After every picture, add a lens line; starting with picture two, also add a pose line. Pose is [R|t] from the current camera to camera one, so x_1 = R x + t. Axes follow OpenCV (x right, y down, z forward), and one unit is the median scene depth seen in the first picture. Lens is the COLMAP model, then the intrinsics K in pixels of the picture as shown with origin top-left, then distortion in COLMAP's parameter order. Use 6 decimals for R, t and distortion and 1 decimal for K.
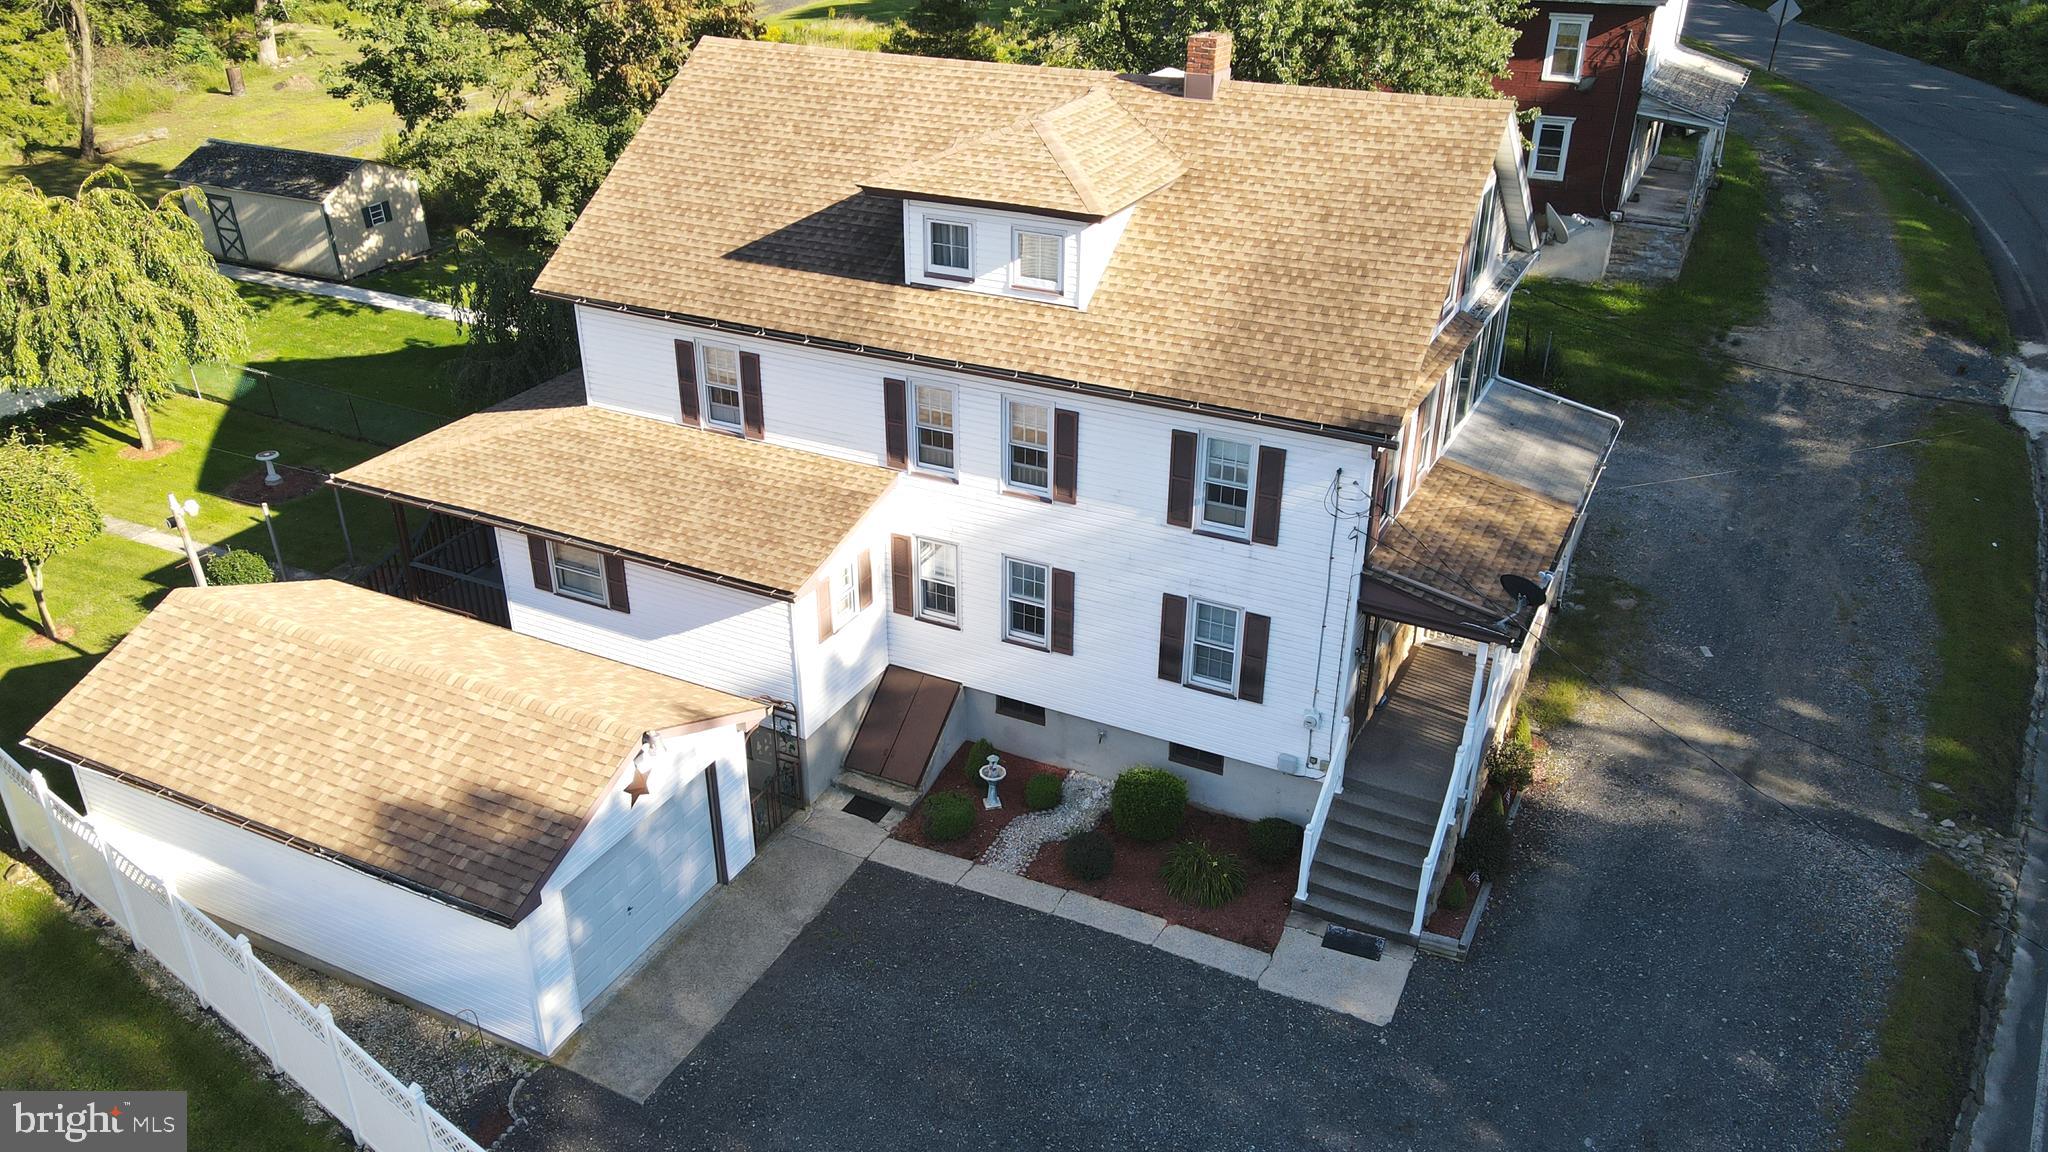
lens RADIAL K [[1509.6, 0, 1024.0], [0, 1509.6, 576.0], [0, 0, 1]] dist [-0.008181, -0.000988]
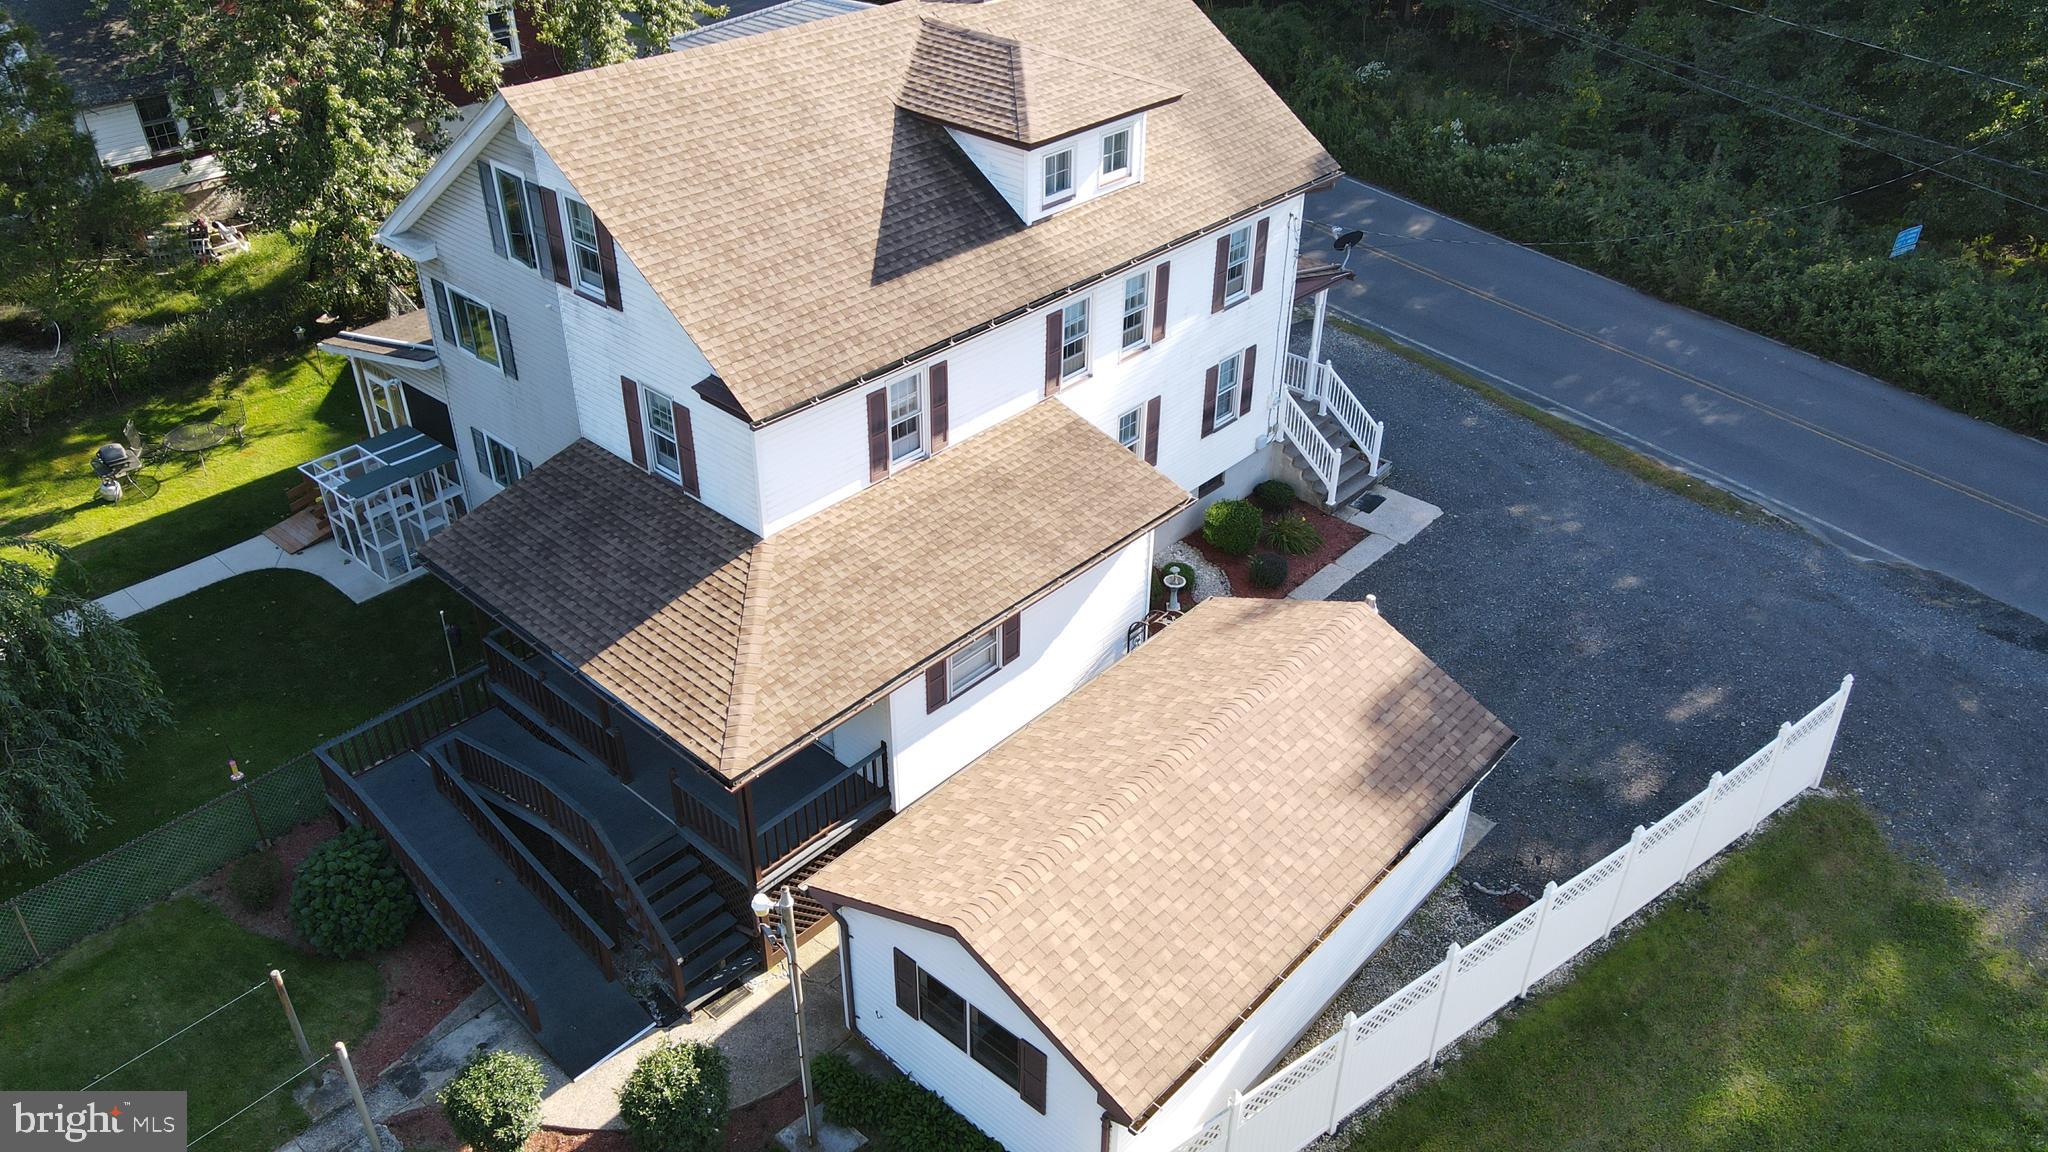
lens RADIAL K [[1509.6, 0, 1024.0], [0, 1509.6, 576.0], [0, 0, 1]] dist [-0.008181, -0.000988]
pose [[0.279585, -0.531715, 0.799444, -1.065760], [0.436590, 0.811992, 0.387374, -0.410300], [-0.855115, 0.240725, 0.459162, 0.587153]]
